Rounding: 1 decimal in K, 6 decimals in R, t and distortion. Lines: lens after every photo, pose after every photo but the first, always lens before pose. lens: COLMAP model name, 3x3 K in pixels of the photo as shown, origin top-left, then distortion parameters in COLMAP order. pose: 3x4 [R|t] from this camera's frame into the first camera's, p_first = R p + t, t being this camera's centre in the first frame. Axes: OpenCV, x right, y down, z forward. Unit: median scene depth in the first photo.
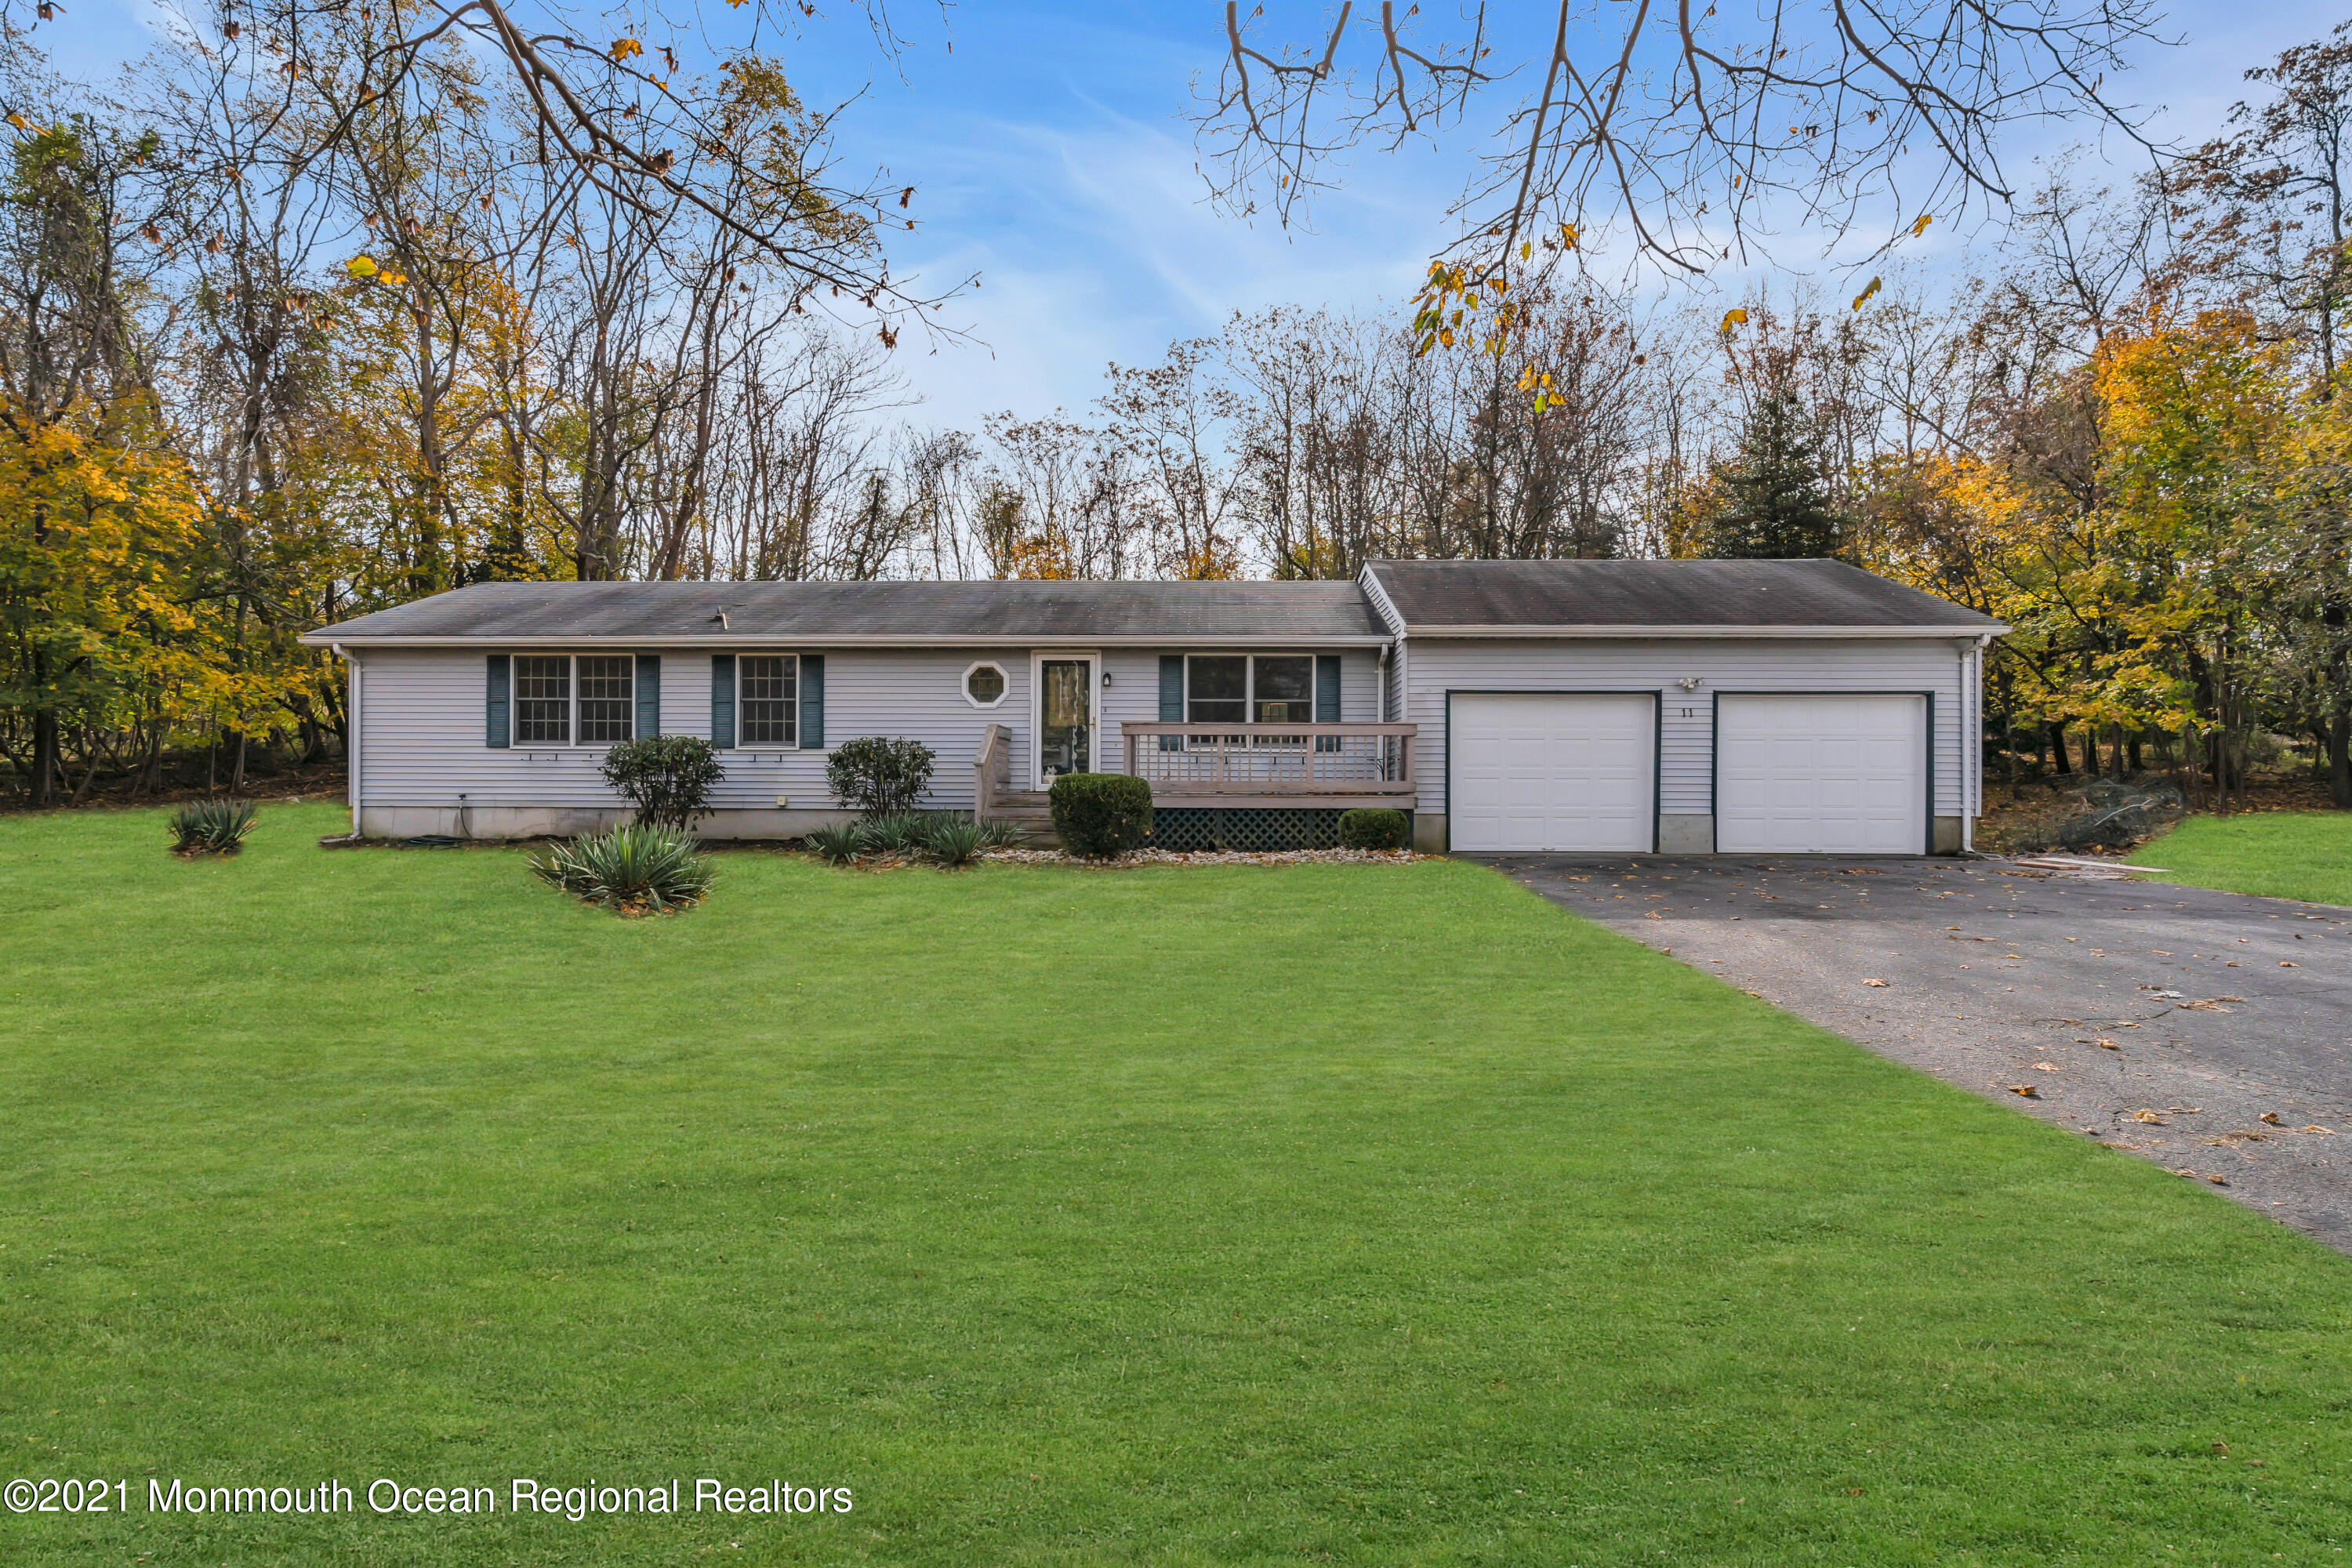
lens RADIAL K [[1064.0, 0, 1177.0], [0, 1064.0, 788.9], [0, 0, 1]] dist [-0.003901, 0.001244]
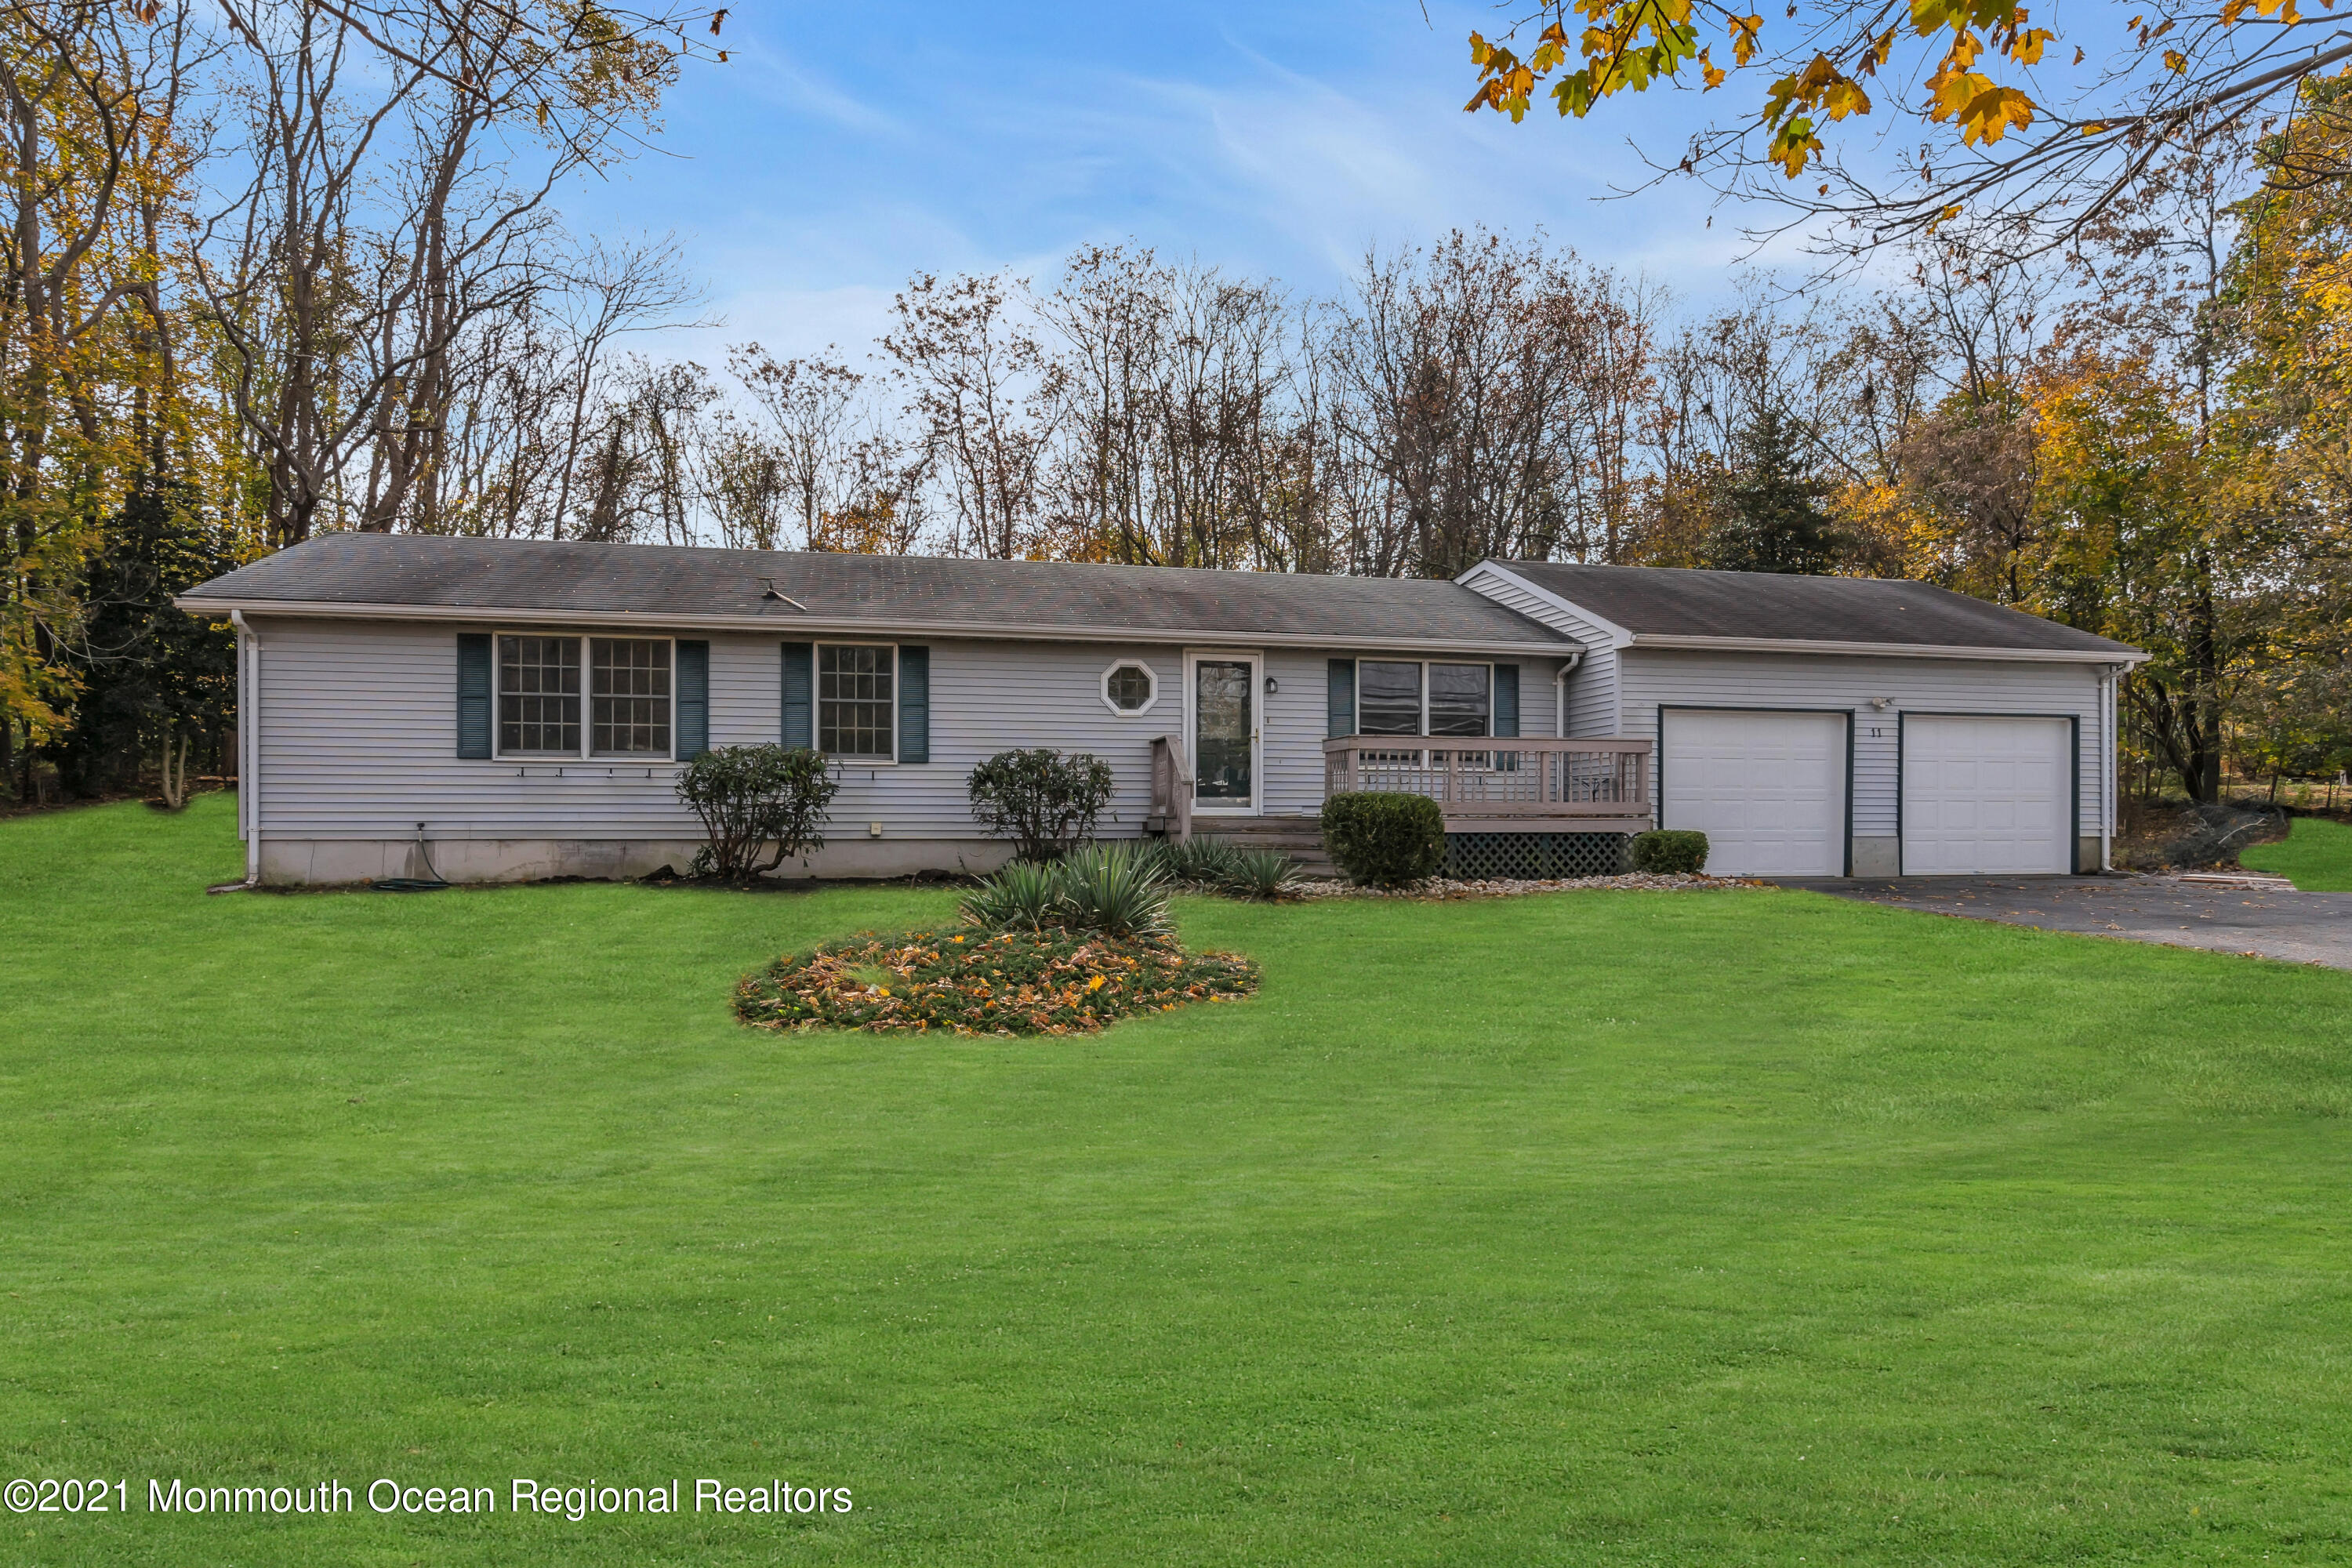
lens RADIAL K [[1230.2, 0, 1176.1], [0, 1230.2, 822.3], [0, 0, 1]] dist [-0.004384, -0.000066]
pose [[0.969883, -0.005171, 0.243518, -0.381206], [0.002291, 0.999924, 0.012107, -0.004186], [-0.243562, -0.011185, 0.969821, 0.054978]]
